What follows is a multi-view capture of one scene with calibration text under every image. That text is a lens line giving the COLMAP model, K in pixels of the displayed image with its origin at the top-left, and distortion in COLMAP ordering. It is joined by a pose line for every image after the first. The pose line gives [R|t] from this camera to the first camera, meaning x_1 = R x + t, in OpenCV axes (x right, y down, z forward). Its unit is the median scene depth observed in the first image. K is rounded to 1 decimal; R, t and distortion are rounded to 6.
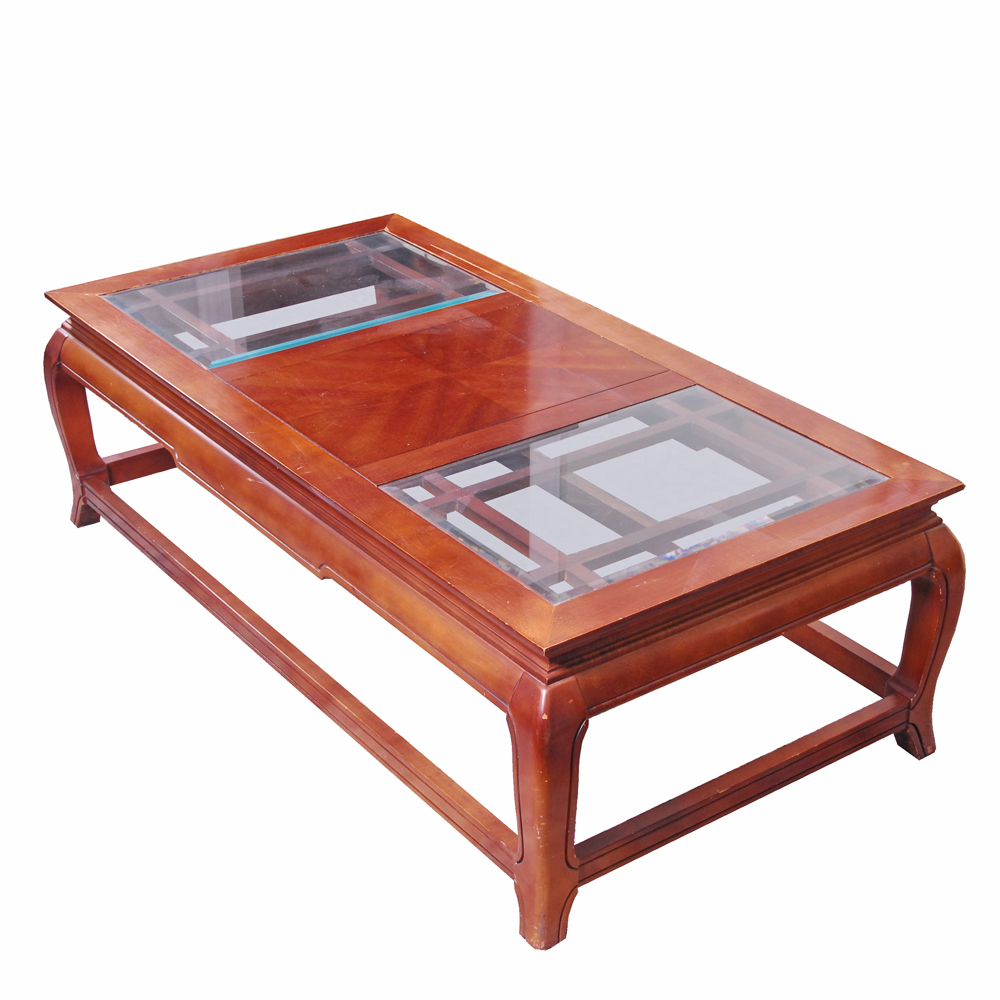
lens RADIAL K [[1764.5, 0, 500.0], [0, 1764.5, 500.0], [0, 0, 1]] dist [0.023963, 0.121974]
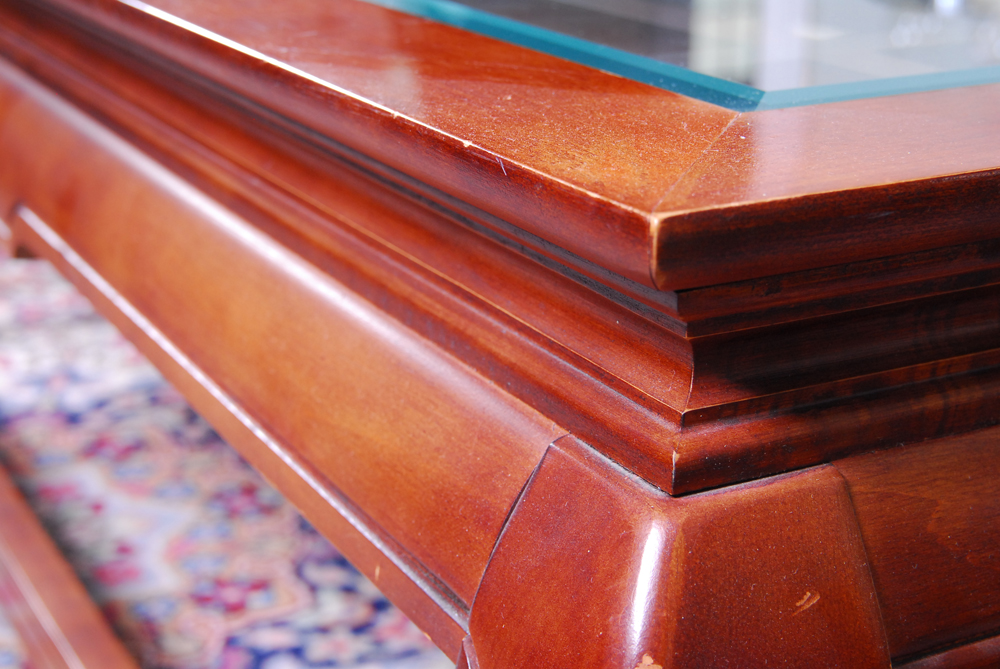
lens RADIAL K [[1759.3, 0, 500.0], [0, 1759.3, 334.5], [0, 0, 1]] dist [-0.049723, -0.167302]
pose [[0.990194, 0.046863, -0.131604, 0.031160], [-0.066519, 0.986569, -0.149185, 0.114003], [0.122846, 0.156476, 0.980012, 0.810315]]
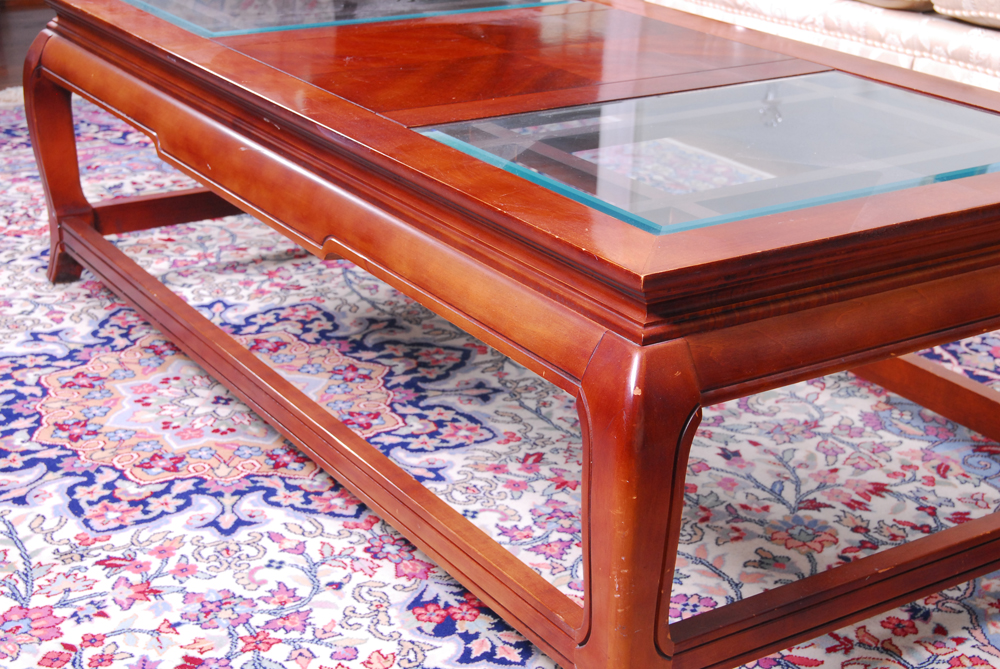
lens RADIAL K [[1582.8, 0, 500.0], [0, 1582.8, 334.5], [0, 0, 1]] dist [0.051645, -0.042785]
pose [[0.998302, 0.045724, -0.036102, -0.004601], [-0.049248, 0.993394, -0.103649, 0.160585], [0.031125, 0.105251, 0.993958, 0.411044]]
